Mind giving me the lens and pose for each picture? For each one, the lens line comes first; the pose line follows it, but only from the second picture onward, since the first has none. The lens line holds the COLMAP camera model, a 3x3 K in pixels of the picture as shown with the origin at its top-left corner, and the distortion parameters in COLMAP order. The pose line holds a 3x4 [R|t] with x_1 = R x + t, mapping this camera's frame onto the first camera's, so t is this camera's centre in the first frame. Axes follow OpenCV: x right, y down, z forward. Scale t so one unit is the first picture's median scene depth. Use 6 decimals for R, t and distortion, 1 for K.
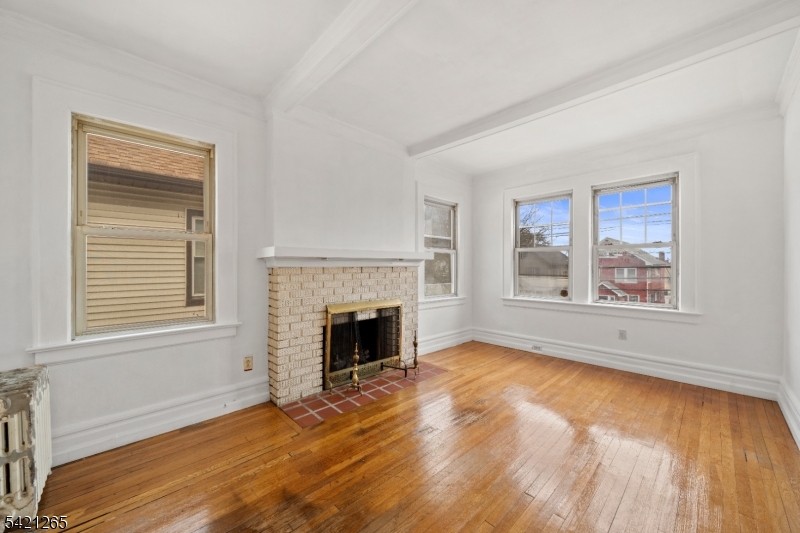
lens RADIAL K [[306.9, 0, 395.1], [0, 306.9, 270.5], [0, 0, 1]] dist [-0.000530, 0.000987]
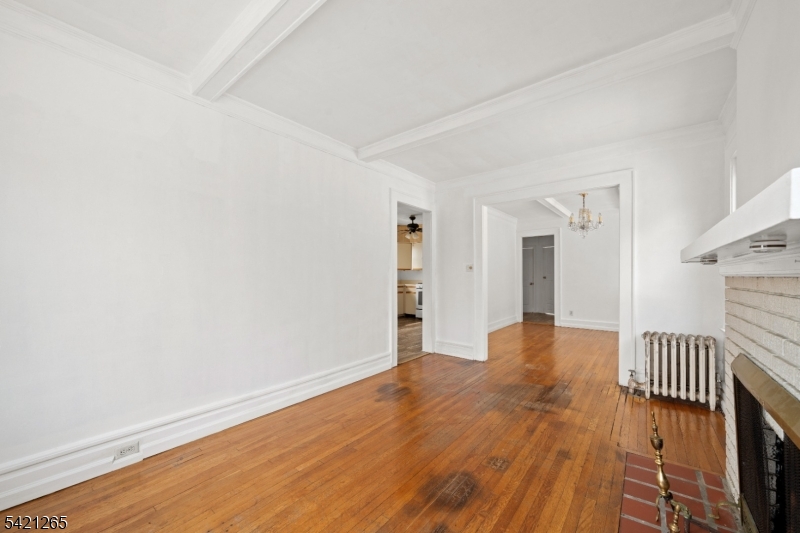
lens RADIAL K [[306.9, 0, 399.4], [0, 306.9, 270.4], [0, 0, 1]] dist [-0.000530, 0.000987]
pose [[-0.990324, 0.001242, -0.138766, 0.363575], [0.002193, 0.999975, -0.006706, -0.017004], [0.138755, -0.006945, -0.990302, 1.323566]]
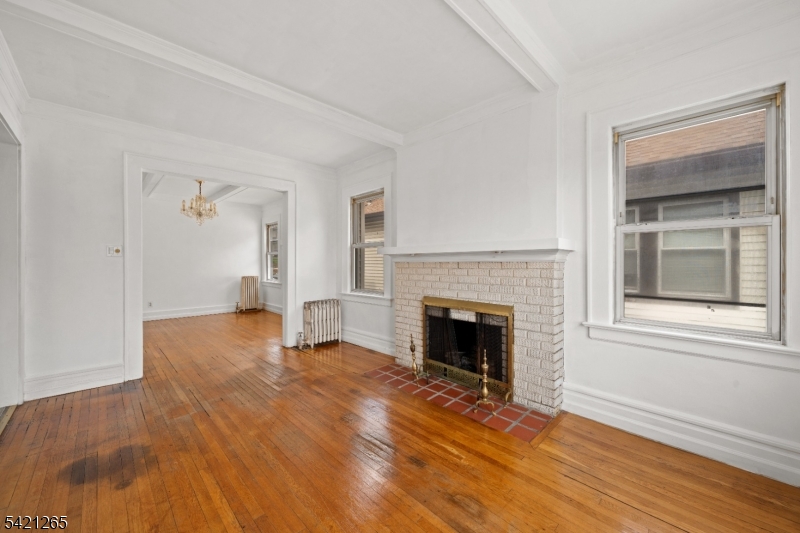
lens RADIAL K [[306.9, 0, 389.9], [0, 306.9, 255.8], [0, 0, 1]] dist [-0.000530, 0.000987]
pose [[-0.005777, -0.018960, -0.999804, 0.842495], [-0.009050, 0.999780, -0.018907, -0.011208], [0.999942, 0.008939, -0.005947, 0.821924]]
